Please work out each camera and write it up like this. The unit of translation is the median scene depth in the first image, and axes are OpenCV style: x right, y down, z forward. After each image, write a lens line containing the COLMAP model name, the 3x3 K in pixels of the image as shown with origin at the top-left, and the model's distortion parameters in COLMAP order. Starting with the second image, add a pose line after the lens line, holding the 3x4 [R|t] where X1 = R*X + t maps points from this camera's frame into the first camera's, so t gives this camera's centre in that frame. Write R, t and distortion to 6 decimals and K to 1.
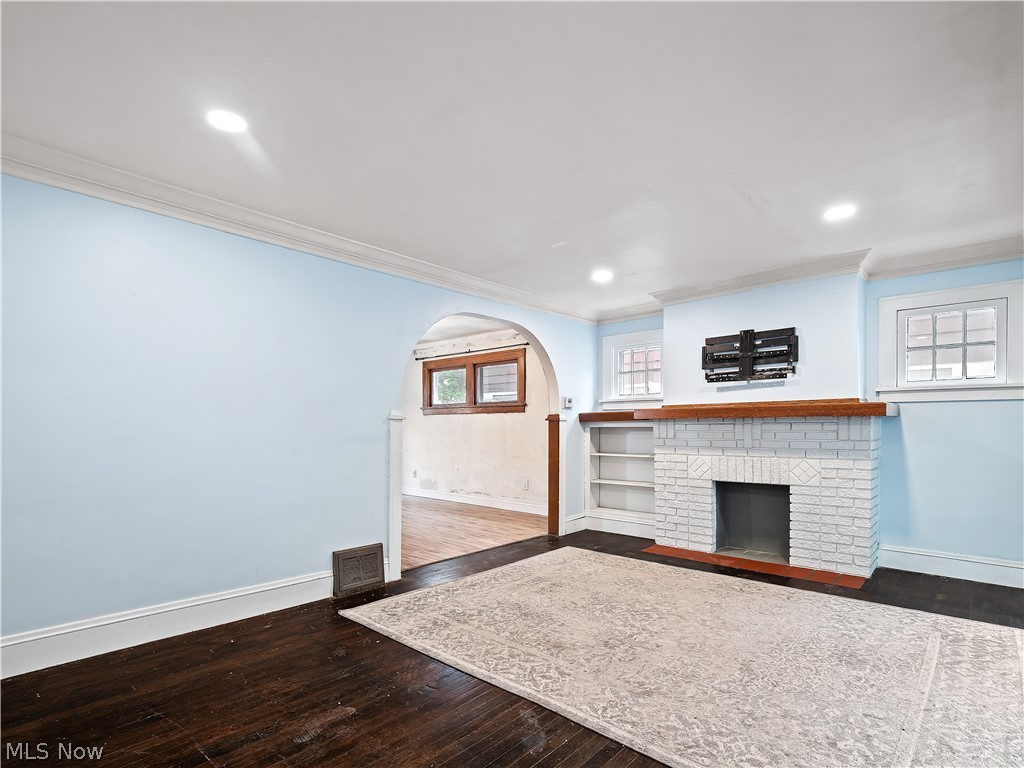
lens RADIAL K [[512.9, 0, 554.7], [0, 512.9, 428.6], [0, 0, 1]] dist [0.002412, -0.002228]
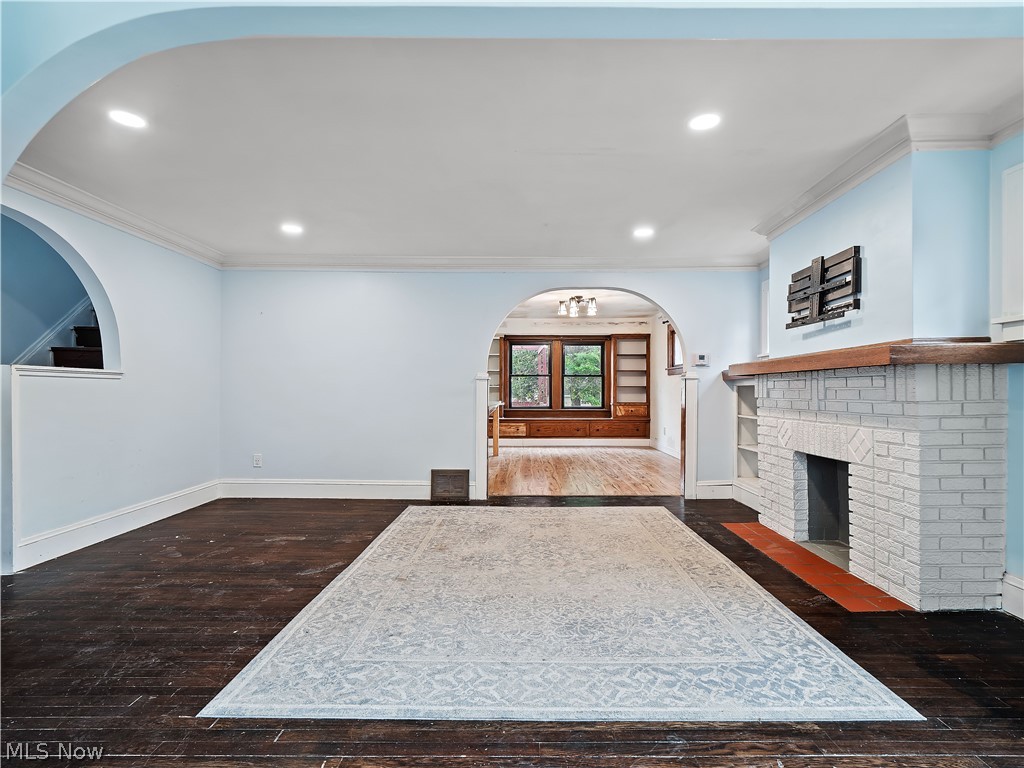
lens RADIAL K [[512.9, 0, 521.5], [0, 512.9, 384.1], [0, 0, 1]] dist [0.002412, -0.002228]
pose [[0.670799, -0.005640, -0.741617, 0.746789], [-0.003781, 0.999932, -0.011025, 0.009551], [0.741629, 0.010200, 0.670732, 0.176727]]
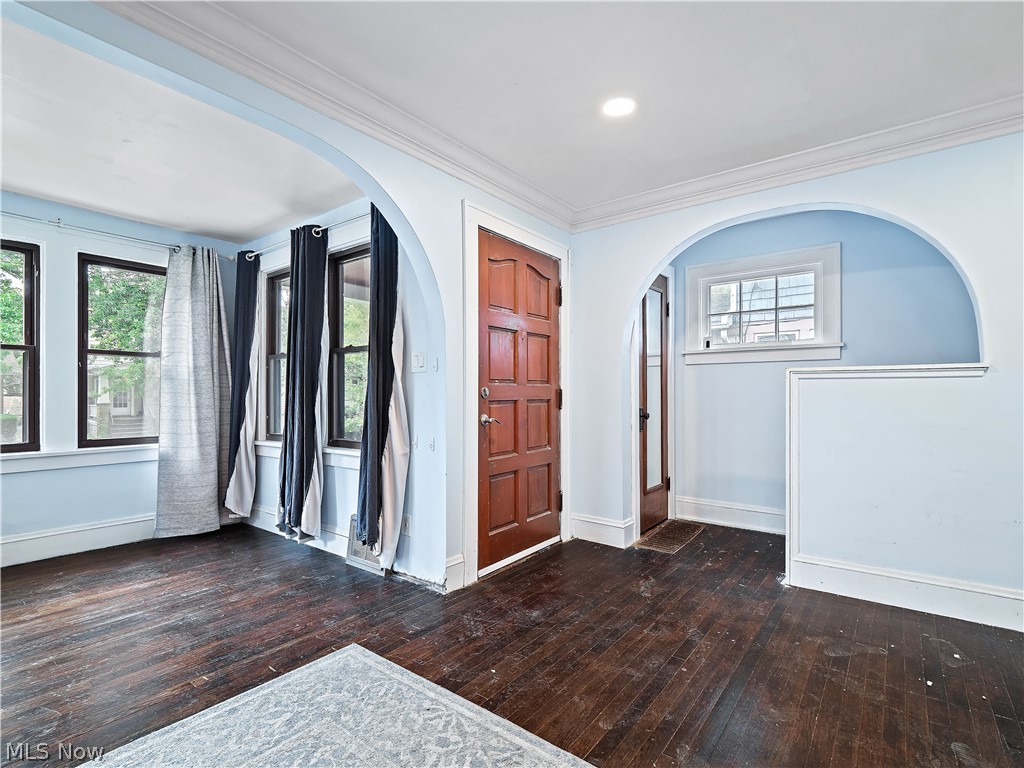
lens RADIAL K [[512.9, 0, 514.5], [0, 512.9, 390.4], [0, 0, 1]] dist [0.002412, -0.002228]
pose [[-0.996546, -0.002160, -0.083019, 0.136308], [-0.002088, 0.999997, -0.000947, 0.009596], [0.083021, -0.000771, -0.996547, 0.815237]]
